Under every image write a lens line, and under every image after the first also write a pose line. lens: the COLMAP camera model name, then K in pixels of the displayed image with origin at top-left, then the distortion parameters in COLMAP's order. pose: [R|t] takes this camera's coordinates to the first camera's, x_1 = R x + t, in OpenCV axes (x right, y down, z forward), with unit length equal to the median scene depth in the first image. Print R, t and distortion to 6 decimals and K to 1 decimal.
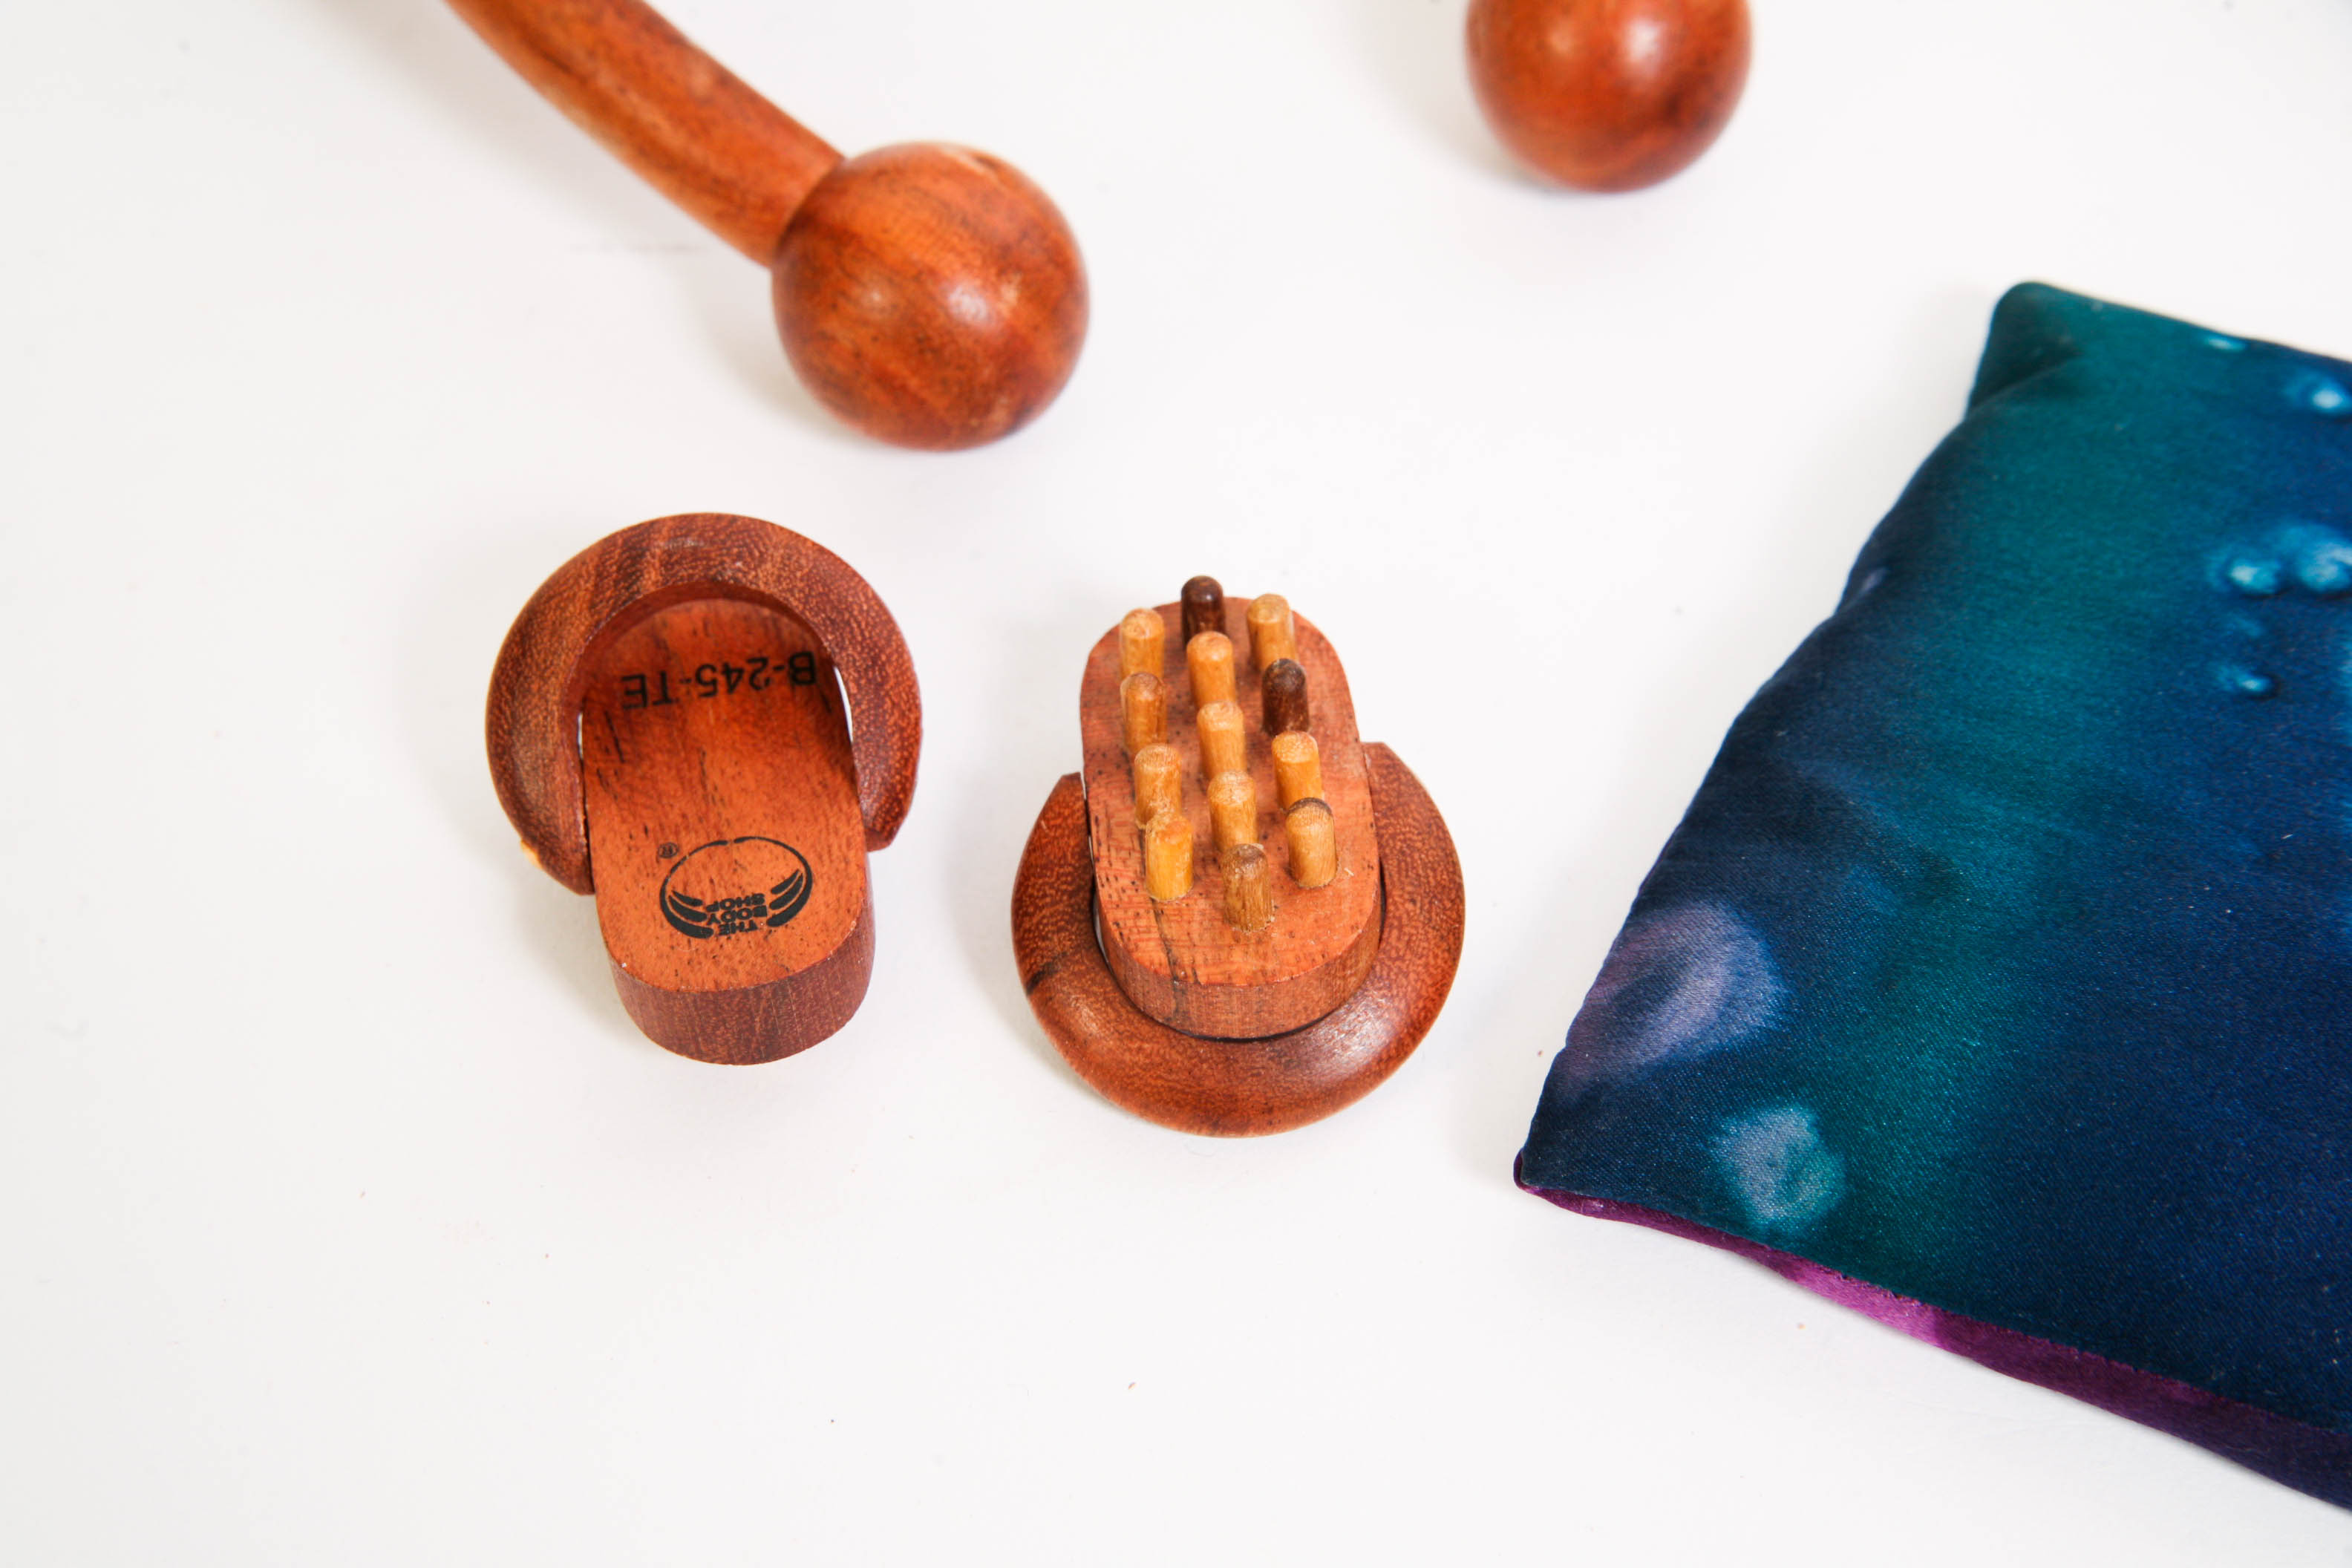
lens RADIAL K [[4346.6, 0, 1176.0], [0, 4346.6, 784.0], [0, 0, 1]] dist [0.032850, 0.020513]
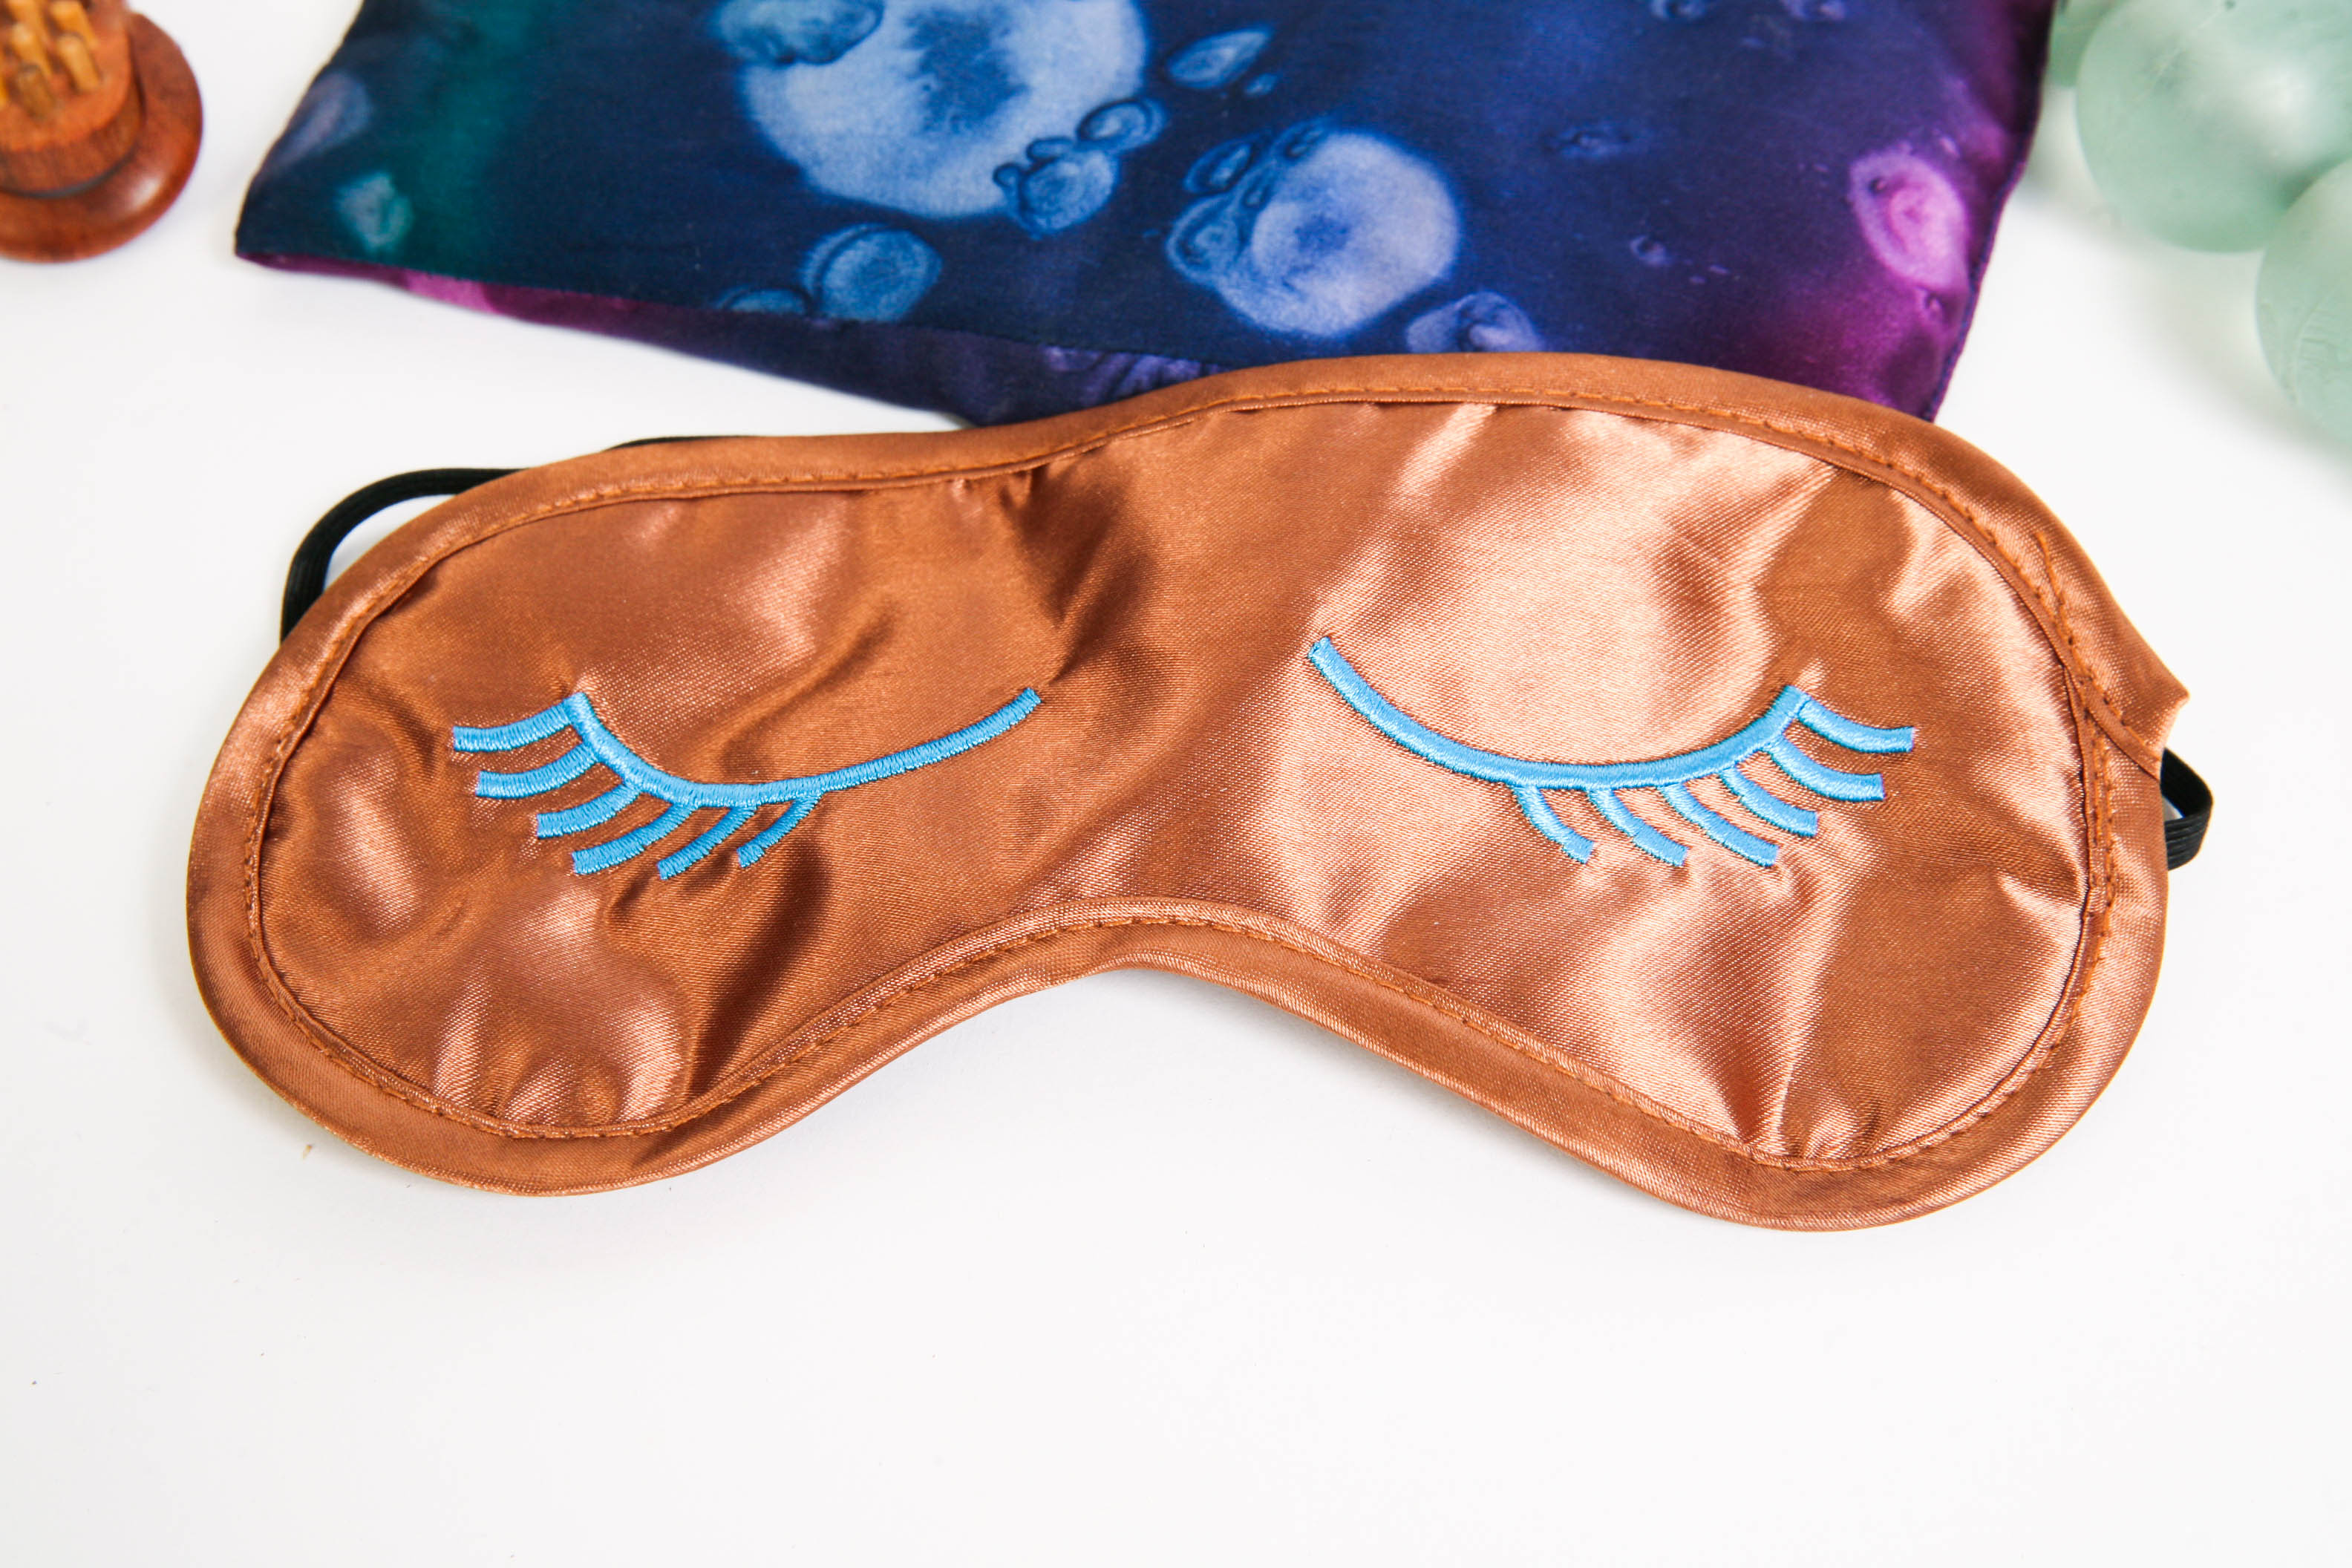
lens RADIAL K [[3543.2, 0, 1172.5], [0, 3543.2, 740.6], [0, 0, 1]] dist [-0.010826, 0.142064]
pose [[0.987537, -0.137241, 0.077046, 0.281936], [0.134330, 0.990055, 0.041803, 0.249400], [-0.082017, -0.030932, 0.996151, -0.328647]]
